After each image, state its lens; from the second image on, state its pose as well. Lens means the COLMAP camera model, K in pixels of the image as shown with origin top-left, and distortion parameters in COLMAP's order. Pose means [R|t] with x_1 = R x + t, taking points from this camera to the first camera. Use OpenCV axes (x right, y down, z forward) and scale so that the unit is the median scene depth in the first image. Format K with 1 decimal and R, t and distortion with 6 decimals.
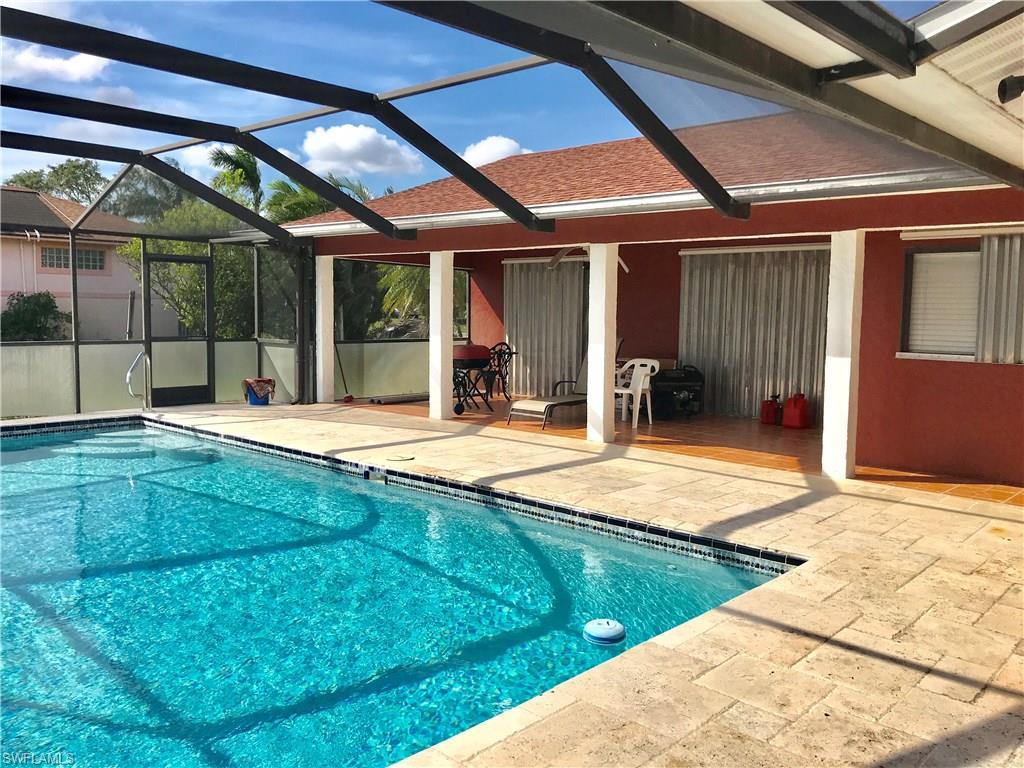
lens RADIAL K [[848.8, 0, 508.3], [0, 848.8, 379.2], [0, 0, 1]] dist [0.065449, -0.086710]
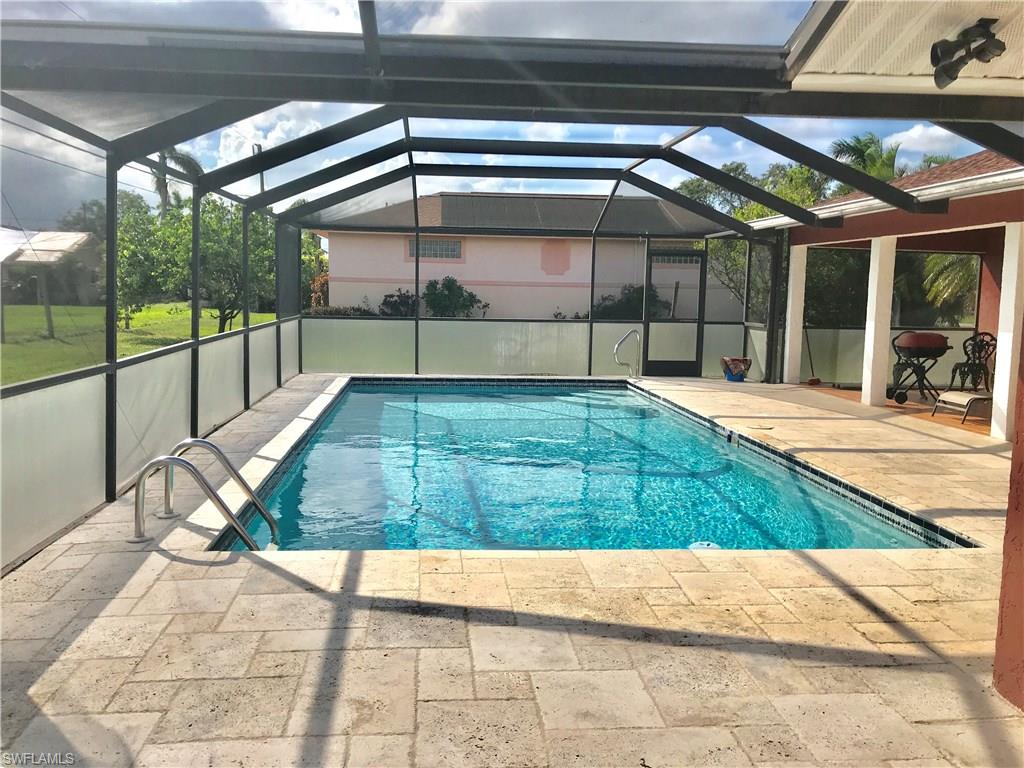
lens RADIAL K [[831.2, 0, 470.7], [0, 831.2, 386.2], [0, 0, 1]] dist [0.079109, -0.188723]
pose [[0.717235, 0.077862, -0.692467, 0.286421], [-0.063437, 0.996907, 0.046387, 0.010014], [0.693937, 0.010658, 0.719956, -0.045170]]
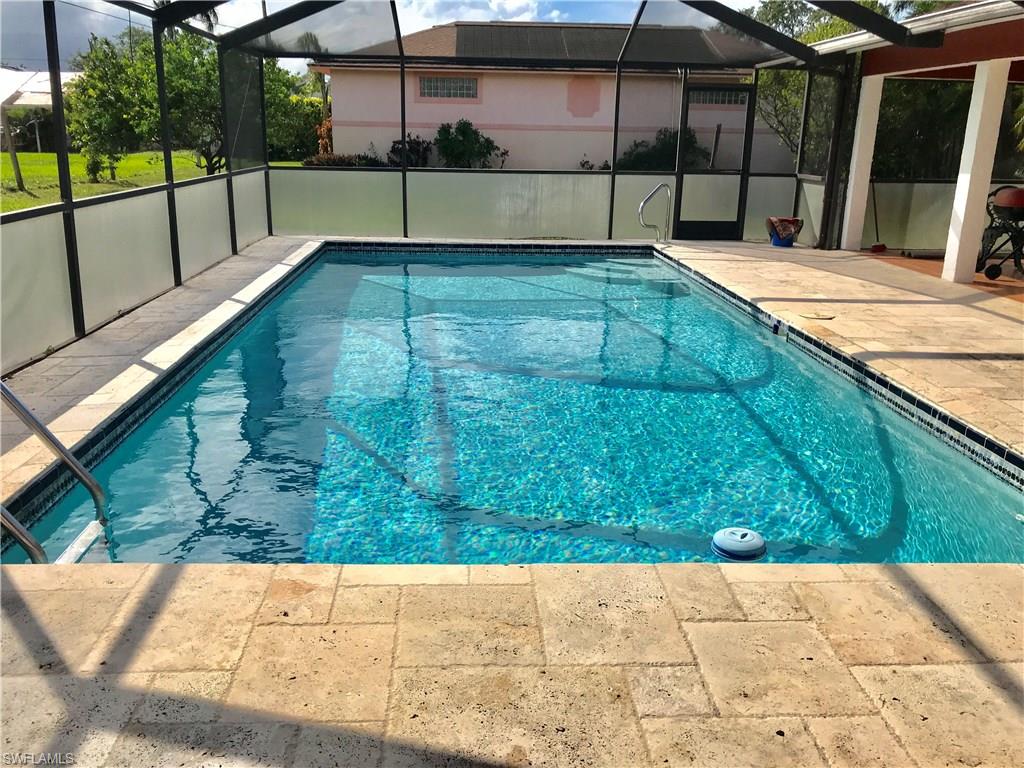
lens RADIAL K [[847.1, 0, 484.7], [0, 847.1, 379.5], [0, 0, 1]] dist [0.018555, -0.004896]
pose [[0.704174, 0.193109, -0.683263, 0.190018], [-0.063912, 0.975637, 0.209874, -0.002911], [0.707145, -0.104119, 0.699360, 0.121192]]
